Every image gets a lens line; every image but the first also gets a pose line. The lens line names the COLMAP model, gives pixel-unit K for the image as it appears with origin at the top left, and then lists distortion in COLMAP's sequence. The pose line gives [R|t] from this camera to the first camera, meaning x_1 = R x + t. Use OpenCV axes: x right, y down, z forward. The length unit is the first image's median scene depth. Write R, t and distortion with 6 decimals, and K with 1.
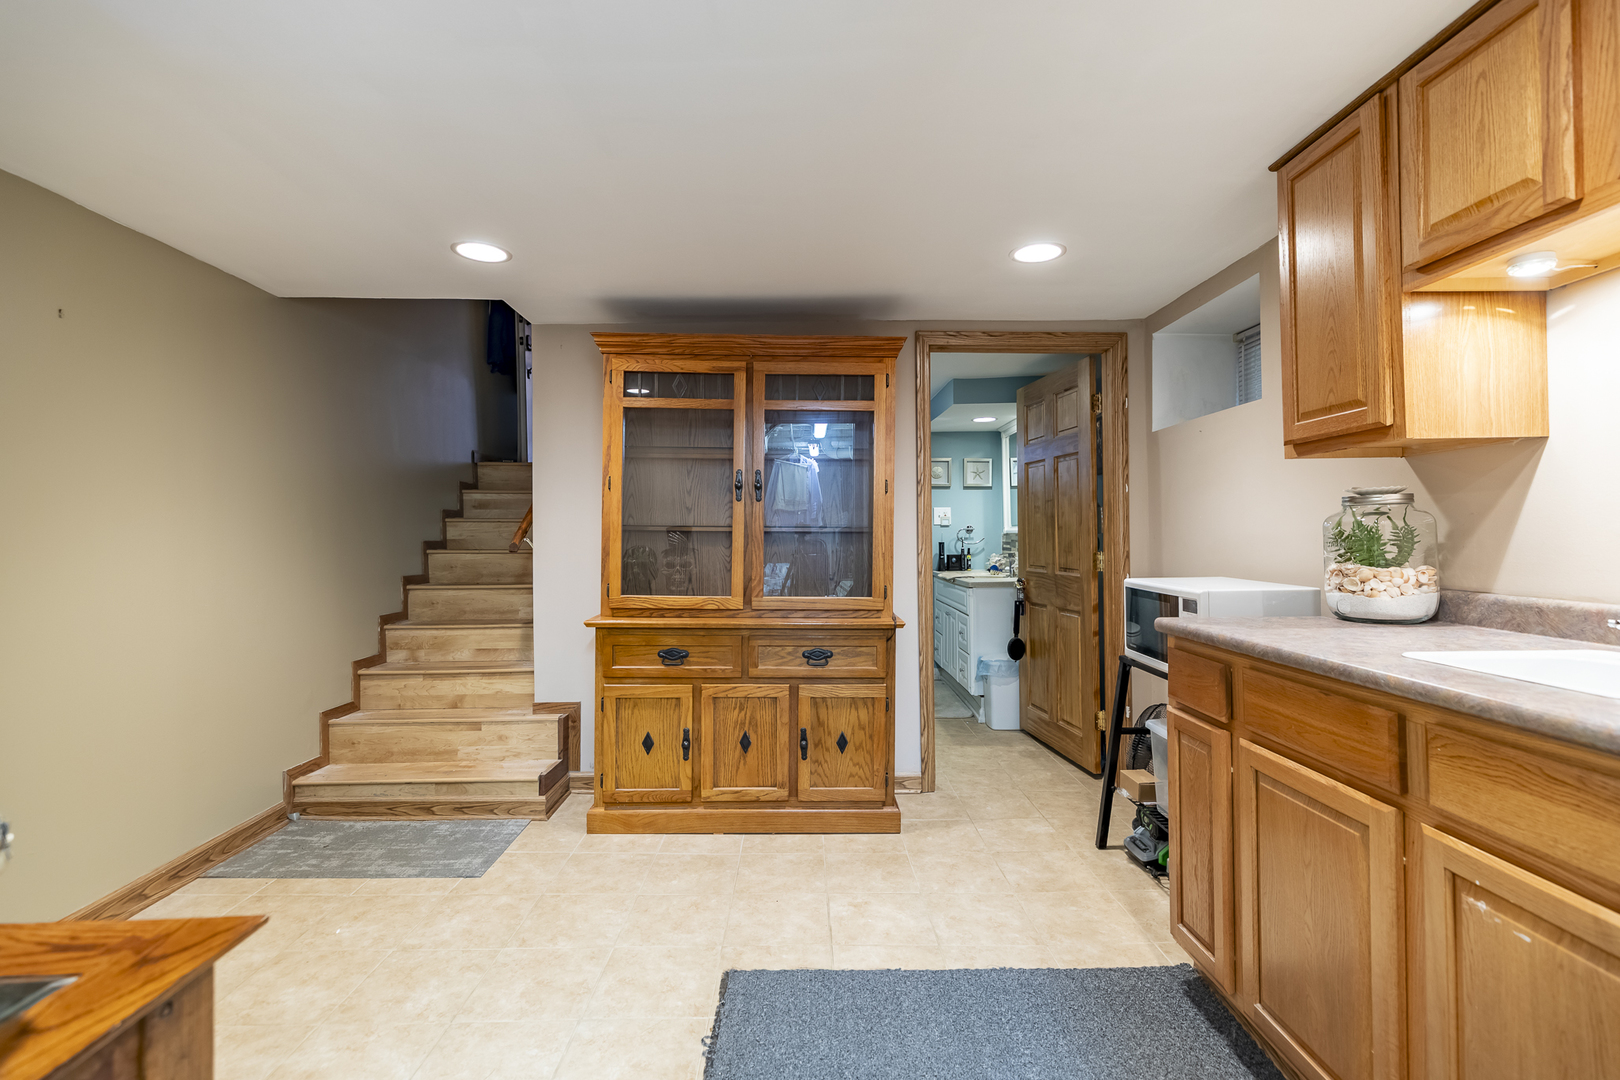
lens RADIAL K [[721.7, 0, 811.3], [0, 721.7, 533.3], [0, 0, 1]] dist [0.002857, -0.001362]
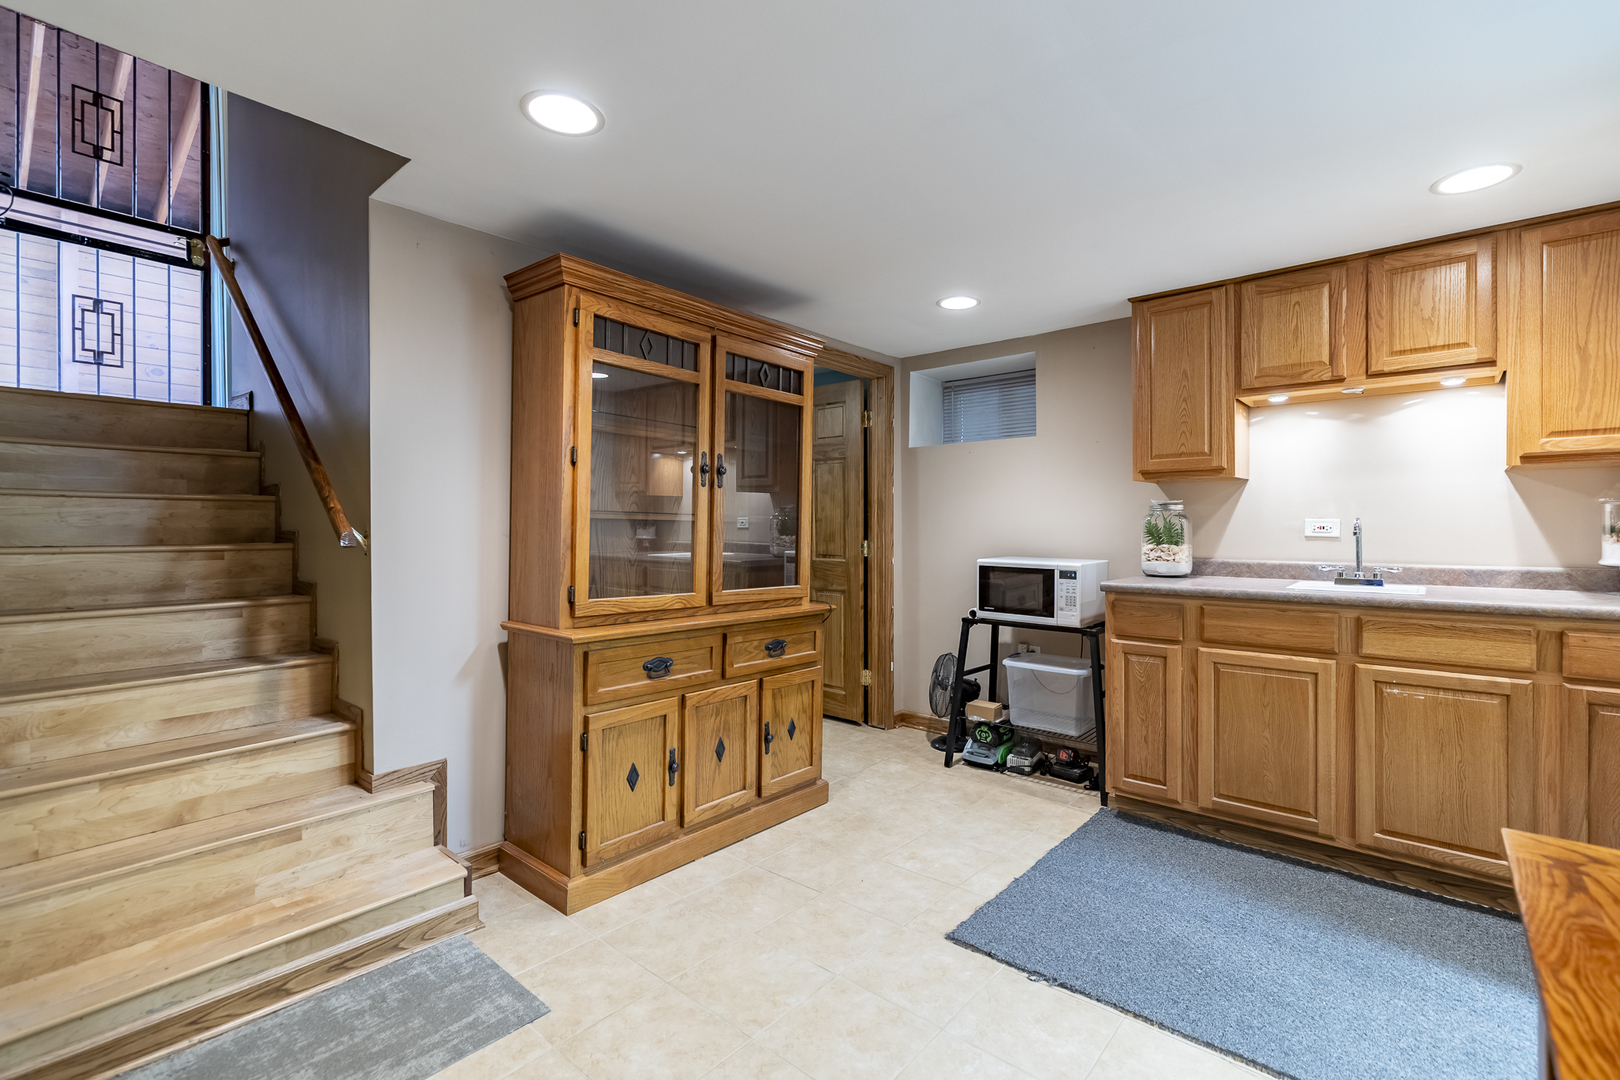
lens RADIAL K [[721.7, 0, 816.3], [0, 721.7, 534.0], [0, 0, 1]] dist [0.002857, -0.001362]
pose [[0.664507, -0.000563, 0.747282, -0.698042], [-0.007372, 0.999946, 0.007309, 0.007040], [-0.747245, -0.010366, 0.664467, 0.301499]]
